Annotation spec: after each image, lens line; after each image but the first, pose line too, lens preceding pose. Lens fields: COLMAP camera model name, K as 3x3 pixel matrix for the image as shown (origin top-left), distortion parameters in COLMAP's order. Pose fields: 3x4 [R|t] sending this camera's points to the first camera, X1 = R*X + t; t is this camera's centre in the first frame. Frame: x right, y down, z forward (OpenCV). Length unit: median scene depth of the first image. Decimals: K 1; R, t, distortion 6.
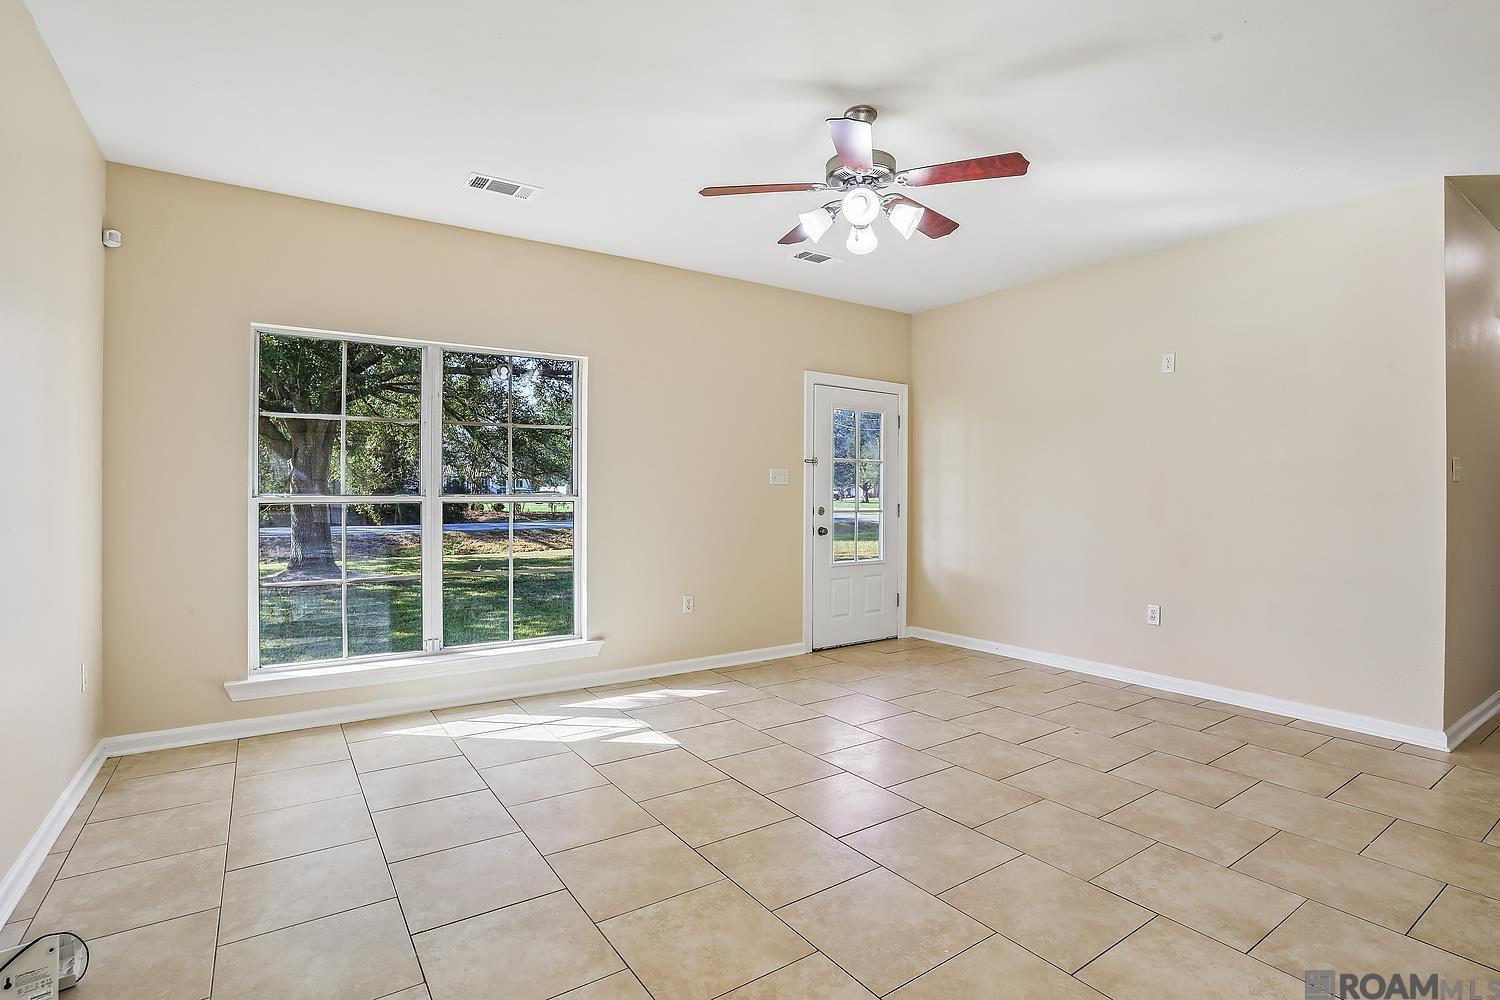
lens RADIAL K [[724.7, 0, 750.9], [0, 724.7, 505.9], [0, 0, 1]] dist [-0.001793, 0.000370]
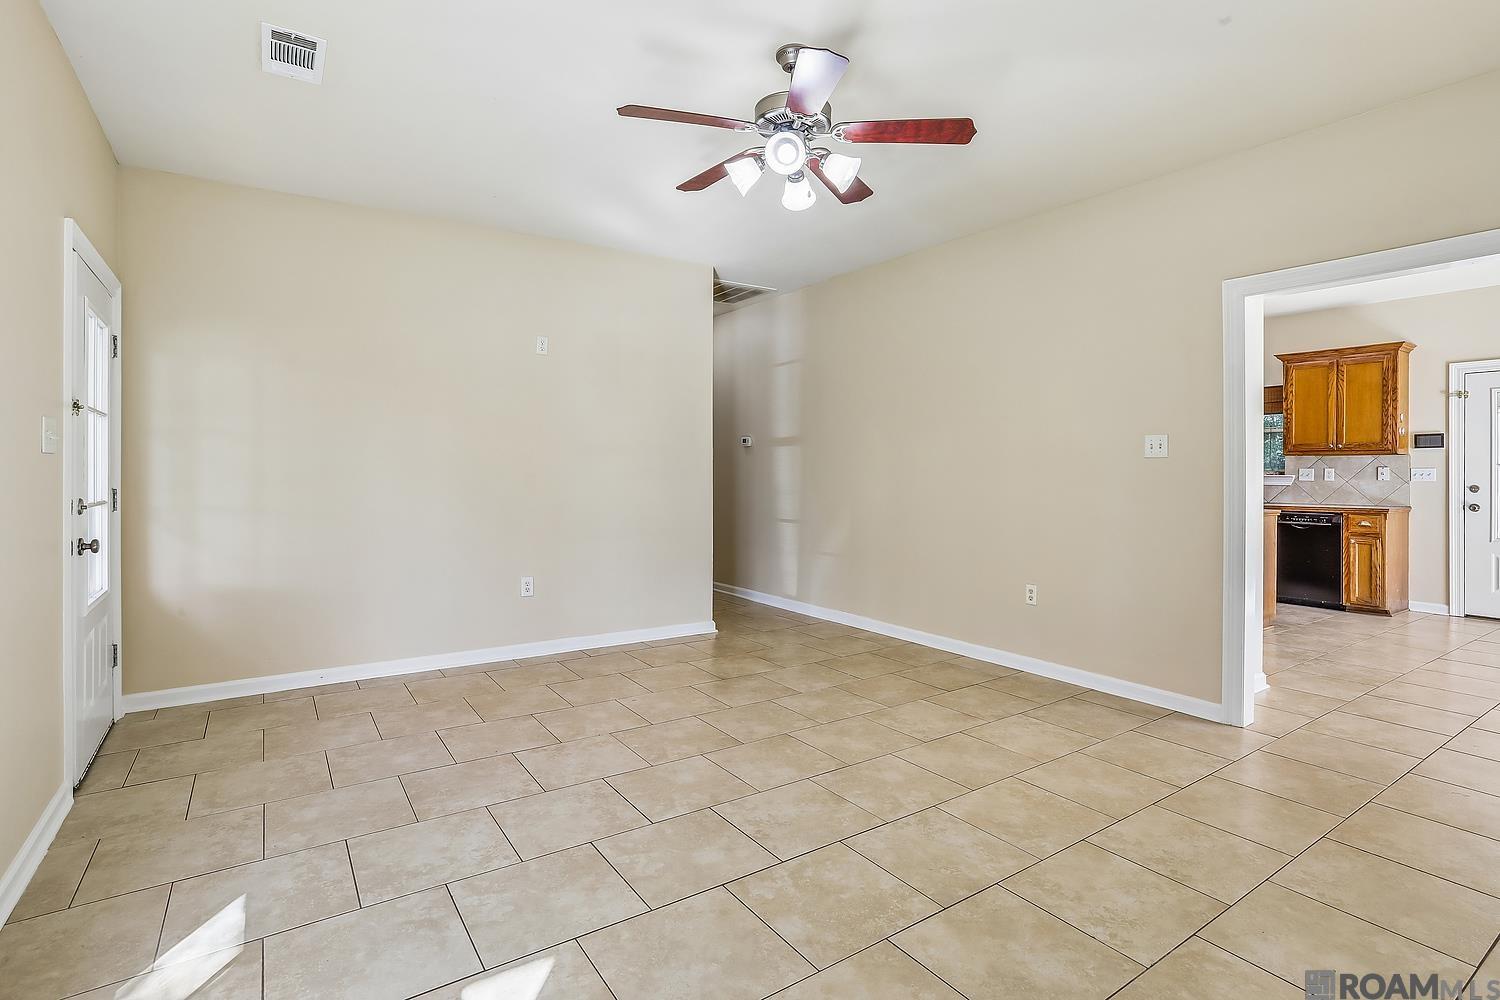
lens RADIAL K [[709.7, 0, 751.3], [0, 709.7, 480.8], [0, 0, 1]] dist [-0.004065, 0.000482]
pose [[-0.004776, 0.000580, 0.999988, -0.745567], [0.002226, 0.999997, -0.000570, -0.013382], [-0.999986, 0.002224, -0.004777, 1.027457]]
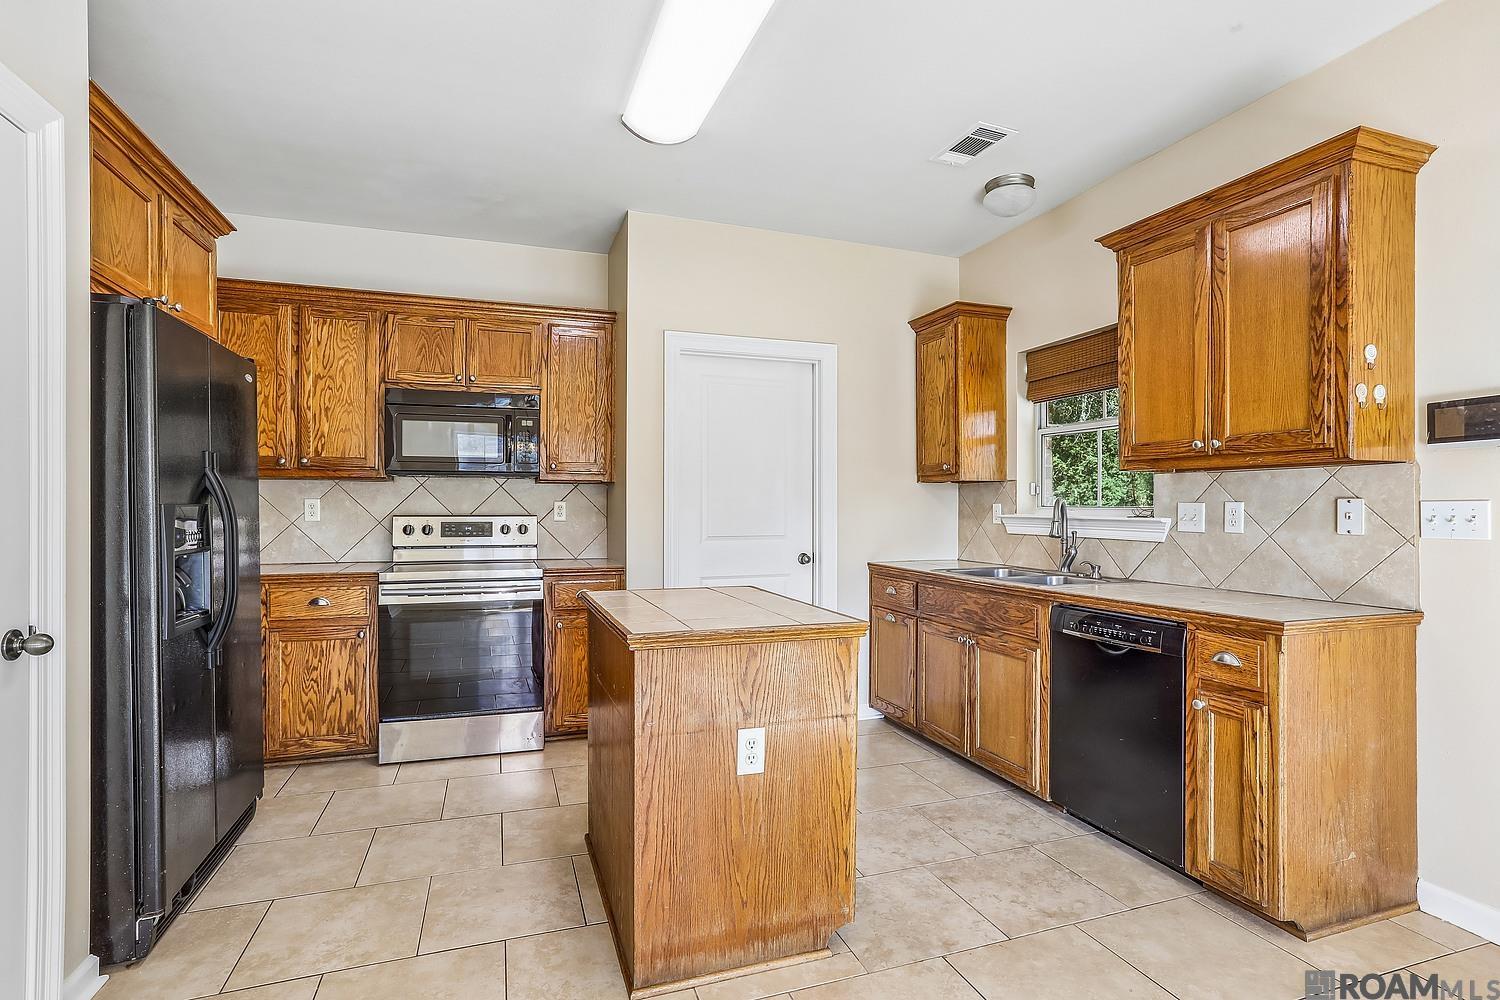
lens RADIAL K [[724.7, 0, 750.9], [0, 724.7, 505.9], [0, 0, 1]] dist [-0.001793, 0.000370]
pose [[0.287176, 0.012044, 0.957802, -0.519211], [0.003939, 0.999898, -0.013755, -0.017497], [-0.957870, 0.007723, 0.287099, 0.735531]]
